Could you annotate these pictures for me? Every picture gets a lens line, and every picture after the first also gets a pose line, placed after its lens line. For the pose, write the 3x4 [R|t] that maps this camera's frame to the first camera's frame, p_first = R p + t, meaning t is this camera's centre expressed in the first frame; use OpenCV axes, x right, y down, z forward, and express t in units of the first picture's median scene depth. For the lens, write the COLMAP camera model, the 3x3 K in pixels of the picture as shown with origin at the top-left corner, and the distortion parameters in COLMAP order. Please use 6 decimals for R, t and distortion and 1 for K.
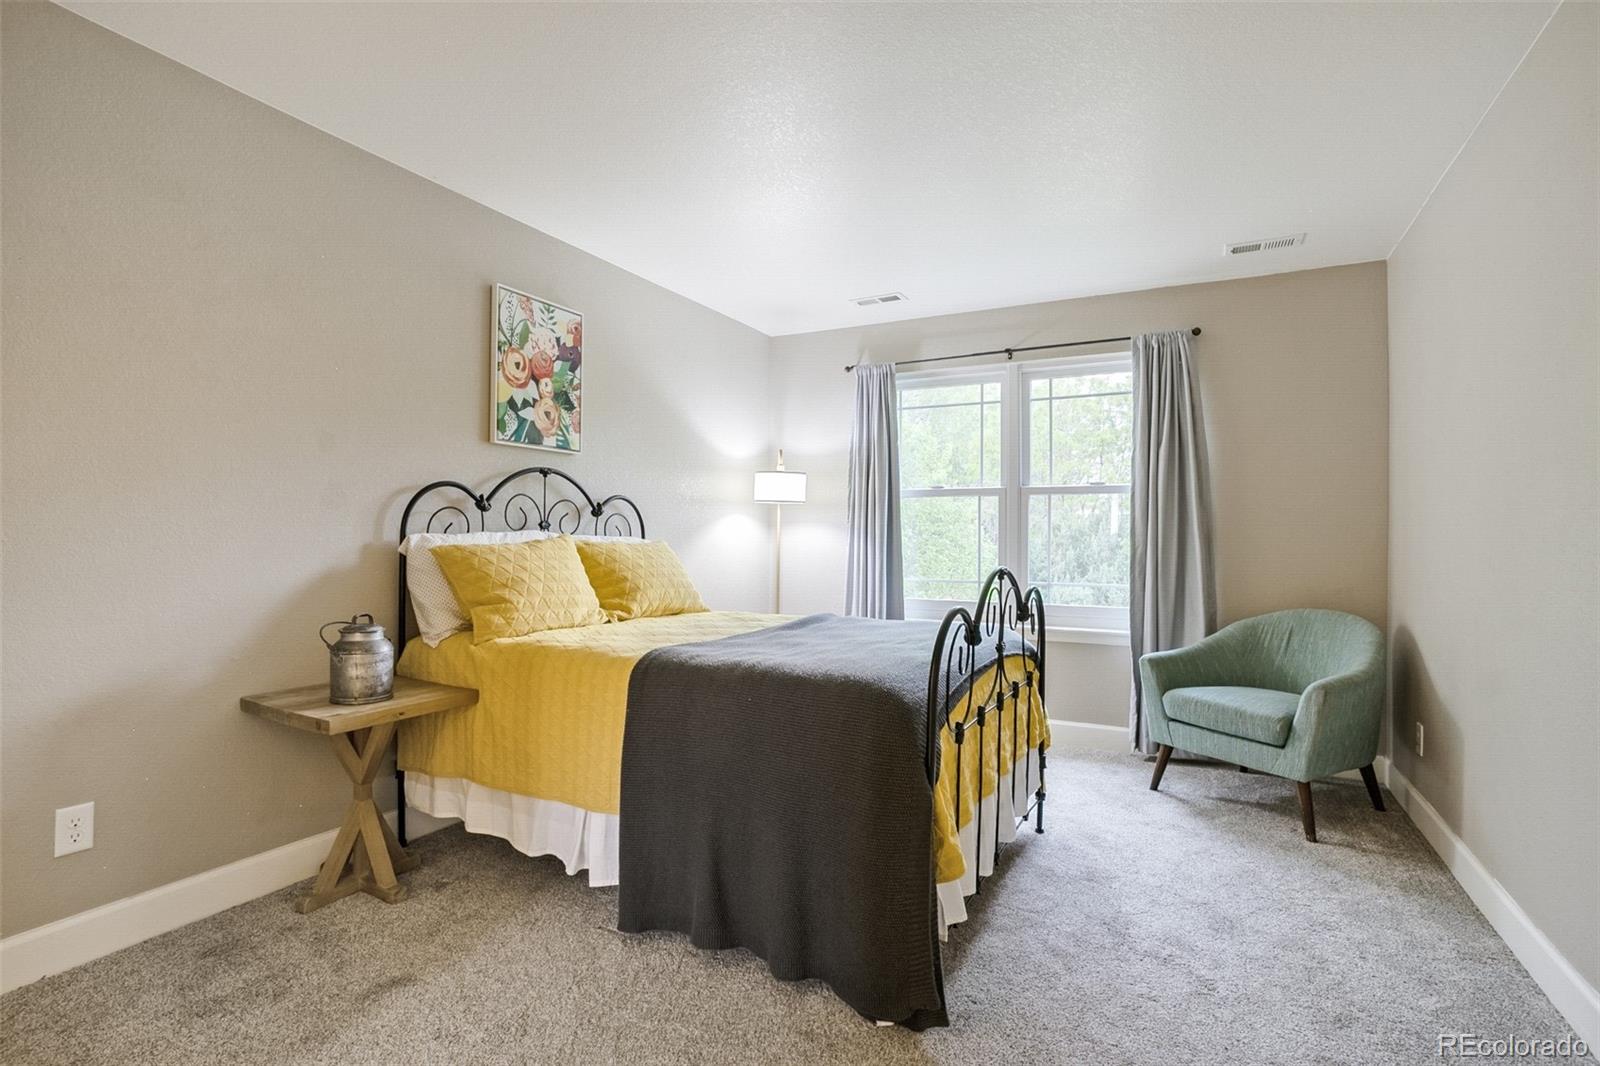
lens RADIAL K [[772.4, 0, 798.0], [0, 772.4, 533.8], [0, 0, 1]] dist [-0.025407, -0.000151]
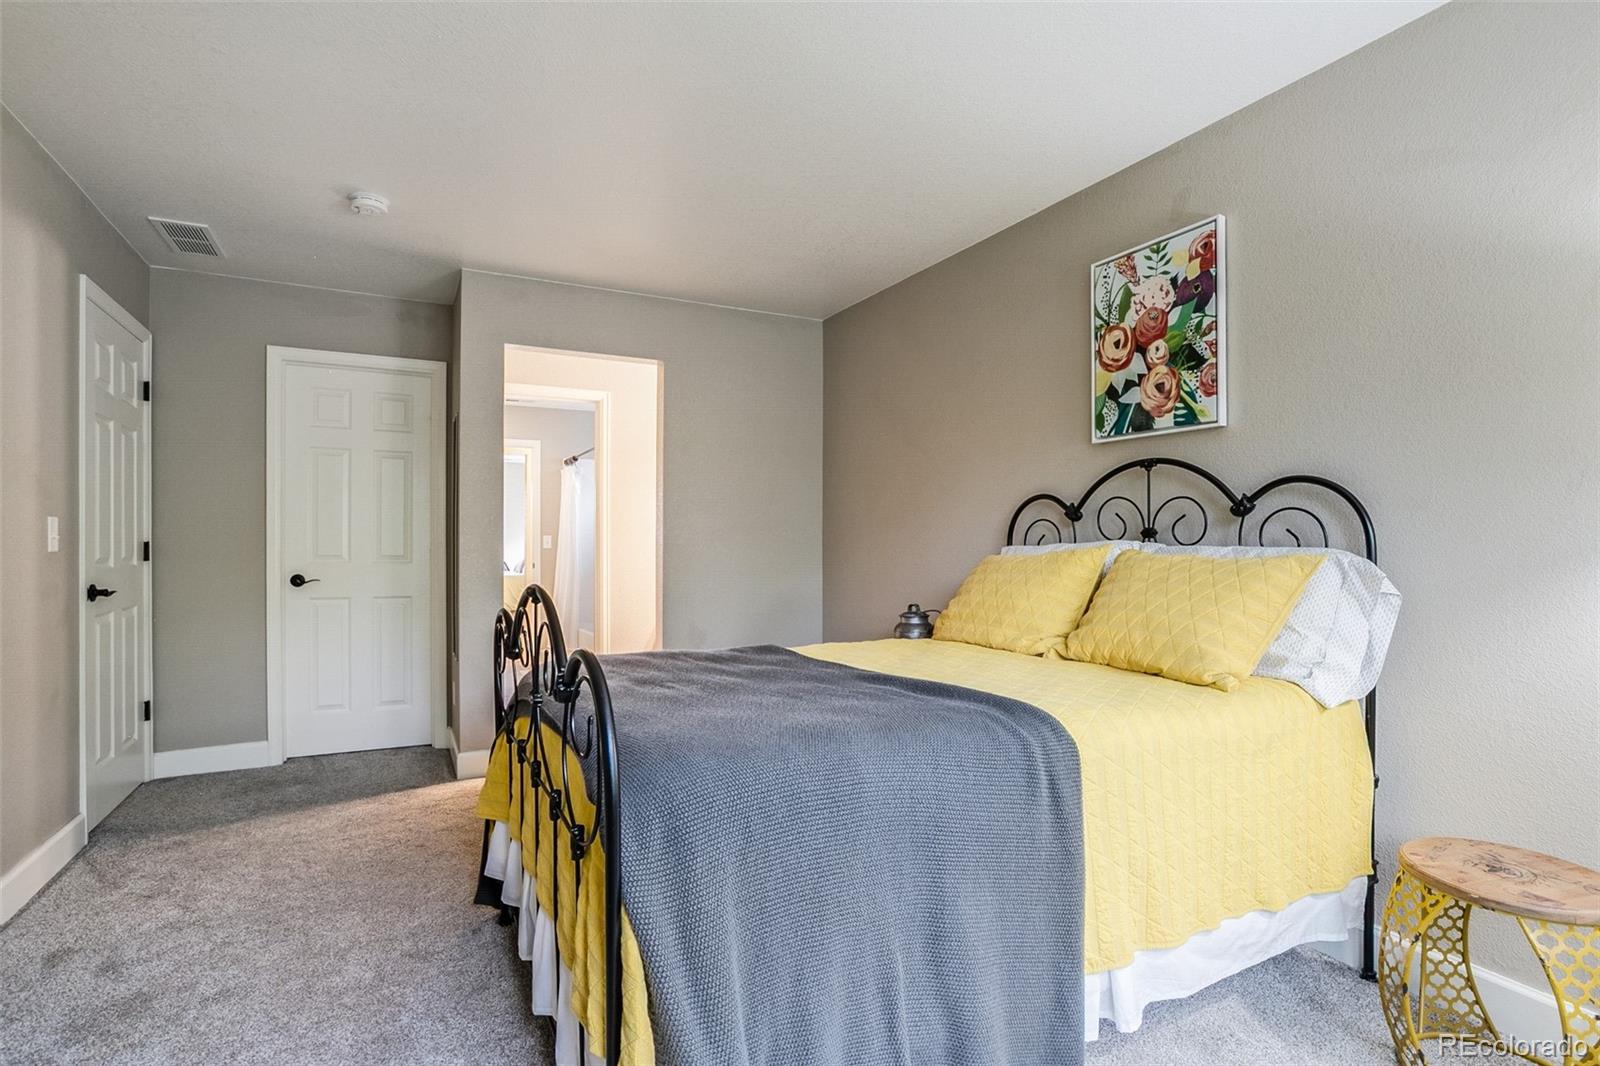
lens RADIAL K [[772.4, 0, 804.1], [0, 772.4, 559.7], [0, 0, 1]] dist [-0.025407, -0.000151]
pose [[-0.543830, -0.002385, -0.839192, 0.508931], [-0.007928, 0.999966, 0.002296, 0.016519], [0.839158, 0.007902, -0.543831, 1.137275]]
